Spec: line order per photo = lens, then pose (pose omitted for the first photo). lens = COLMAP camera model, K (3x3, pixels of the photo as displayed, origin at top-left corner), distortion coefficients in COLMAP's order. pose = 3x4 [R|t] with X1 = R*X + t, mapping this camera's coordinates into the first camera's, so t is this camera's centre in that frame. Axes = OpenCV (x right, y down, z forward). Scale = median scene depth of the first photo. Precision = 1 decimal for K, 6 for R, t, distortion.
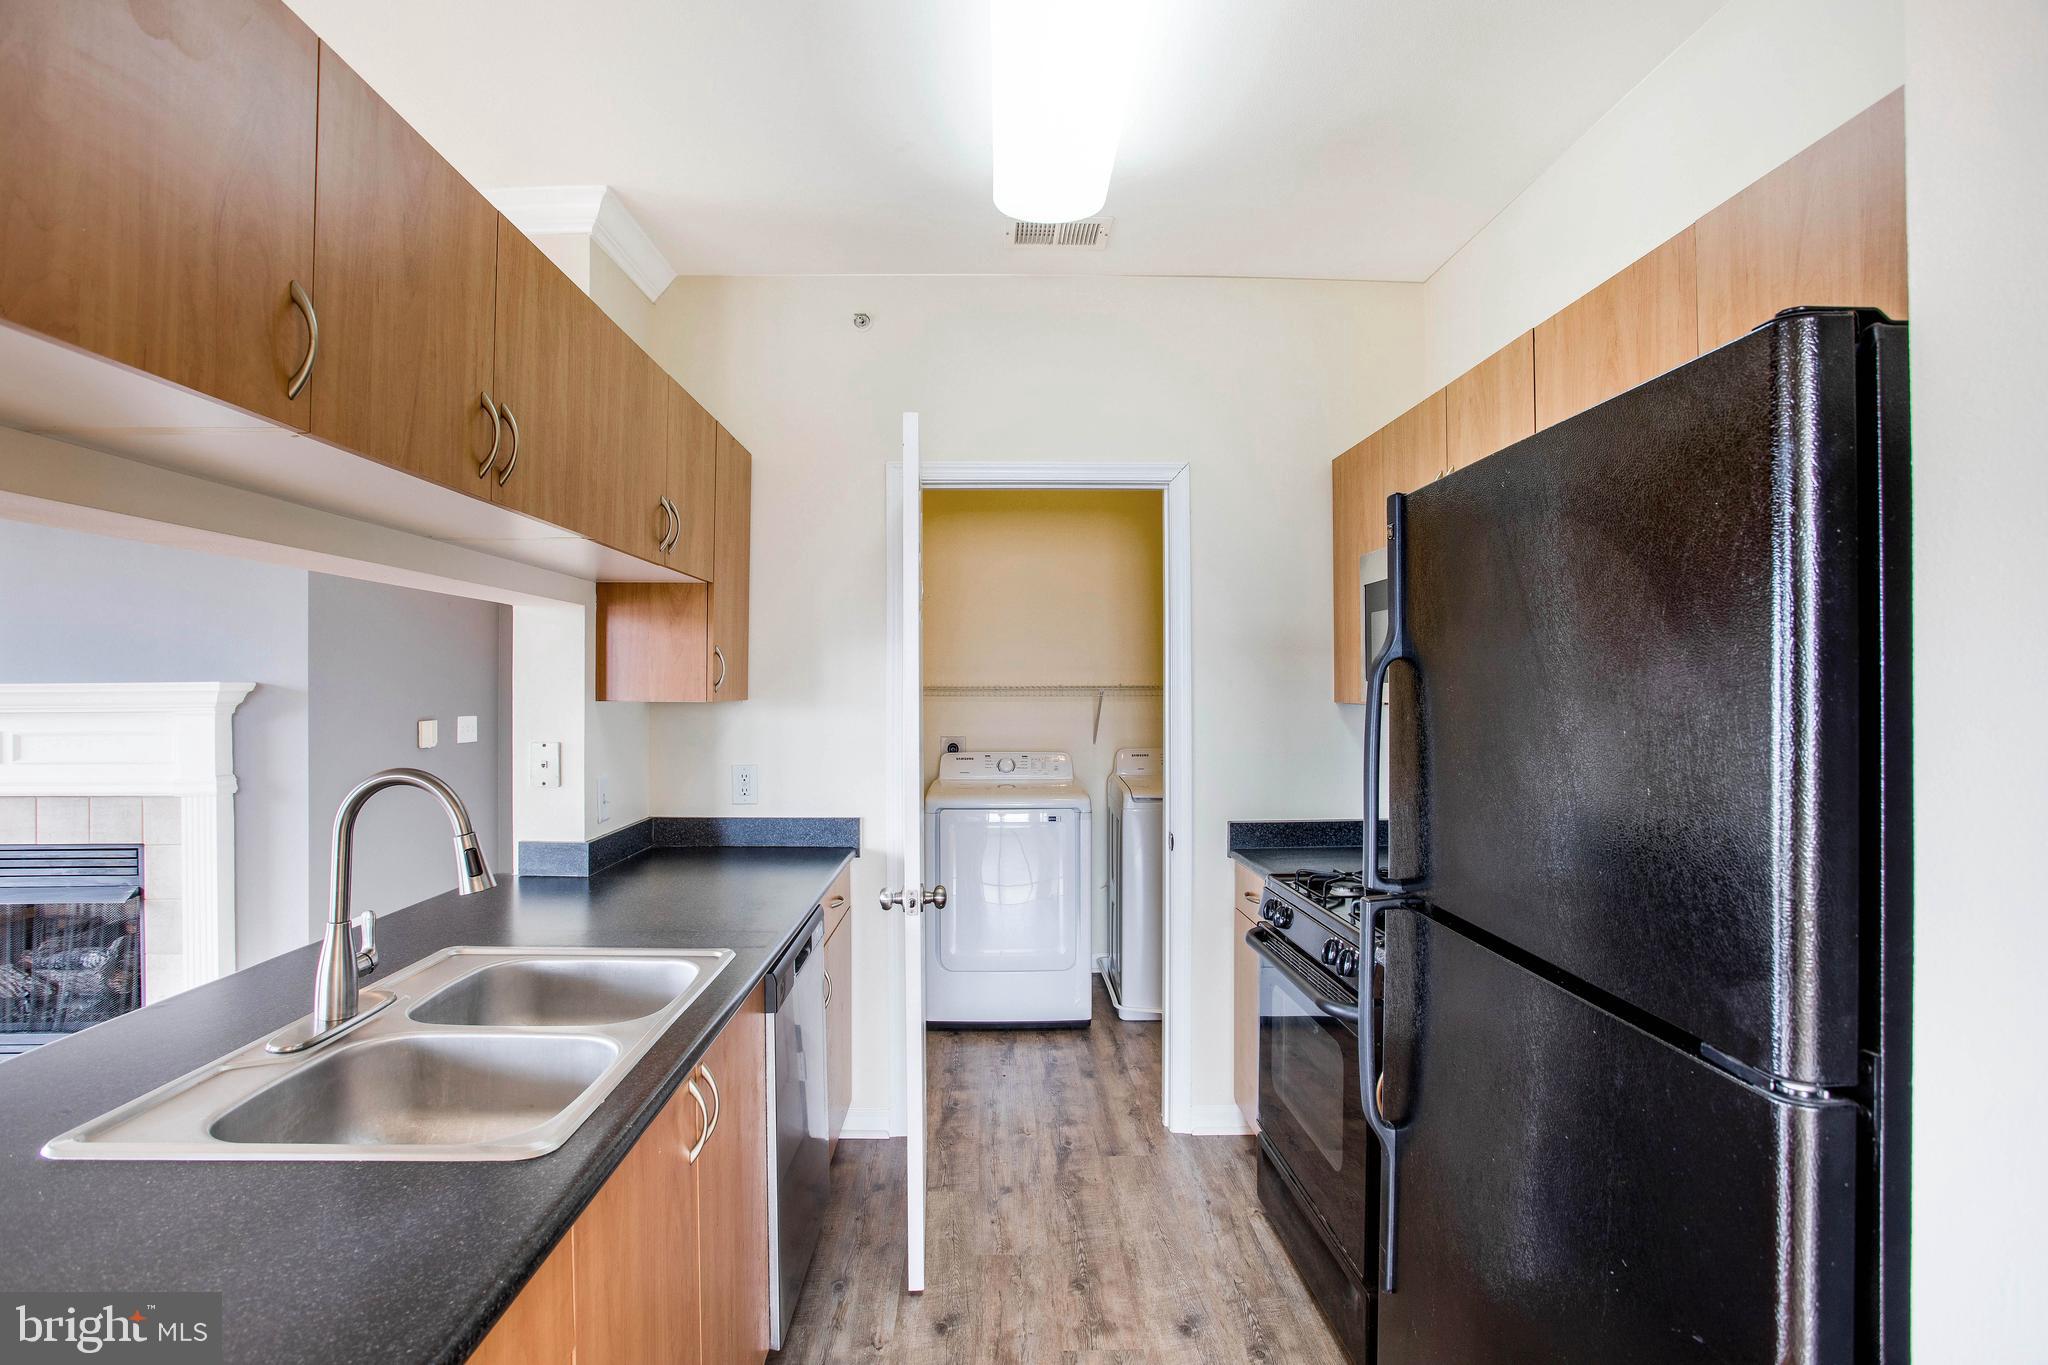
lens RADIAL K [[1006.3, 0, 1013.8], [0, 1006.3, 684.9], [0, 0, 1]] dist [-0.065569, 0.036545]
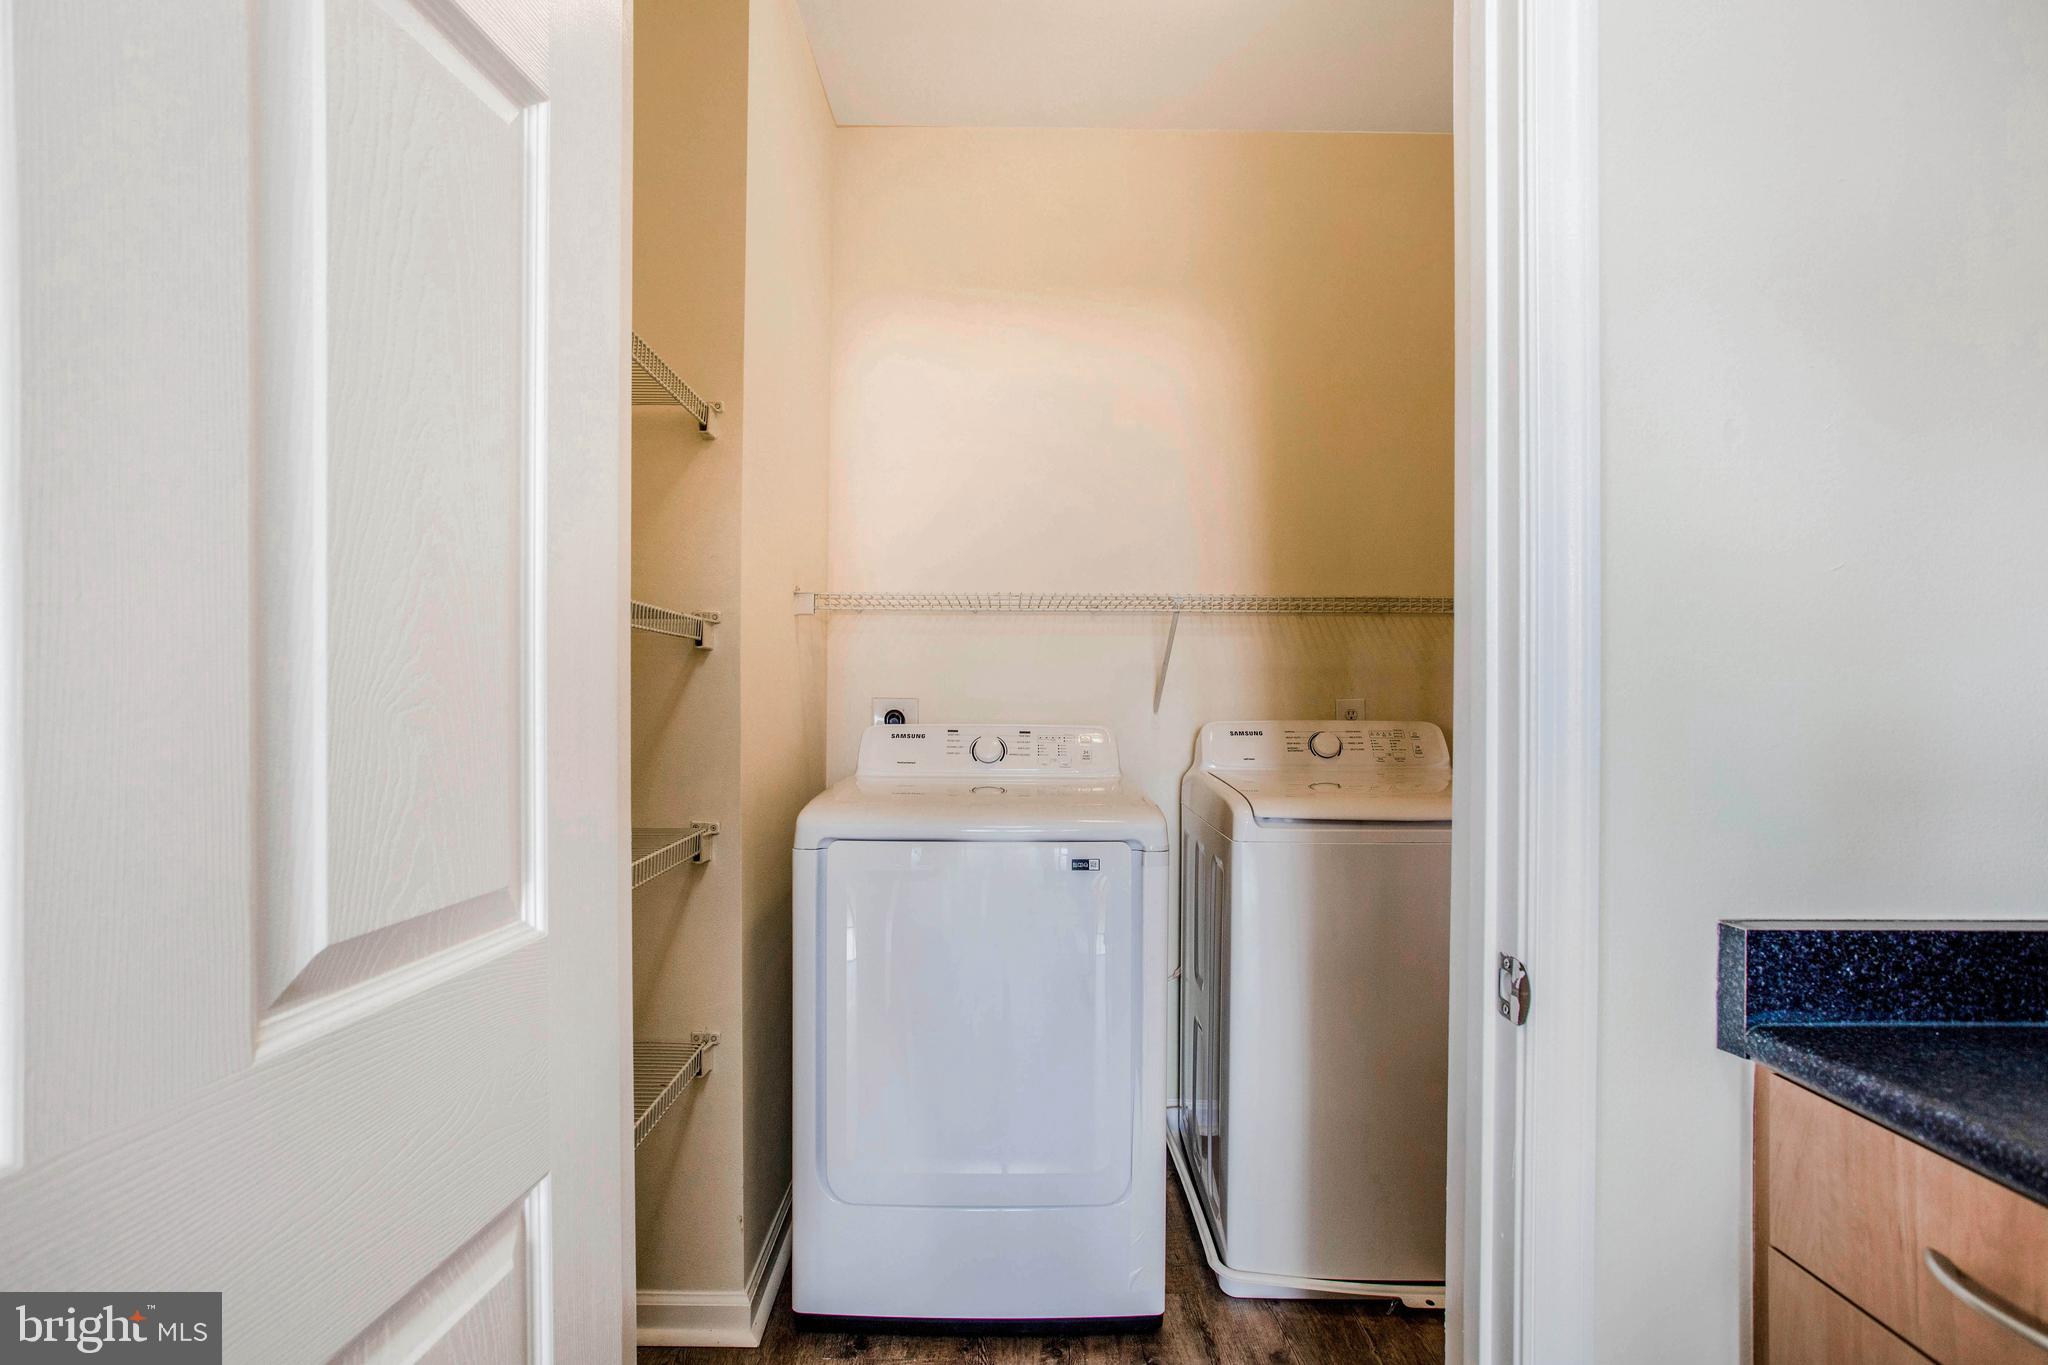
lens RADIAL K [[1006.3, 0, 1013.8], [0, 1006.3, 684.9], [0, 0, 1]] dist [-0.065569, 0.036545]
pose [[0.999905, 0.006457, -0.012146, 0.017719], [-0.006491, 0.999975, -0.002743, 0.073522], [0.012128, 0.002822, 0.999922, 0.743013]]
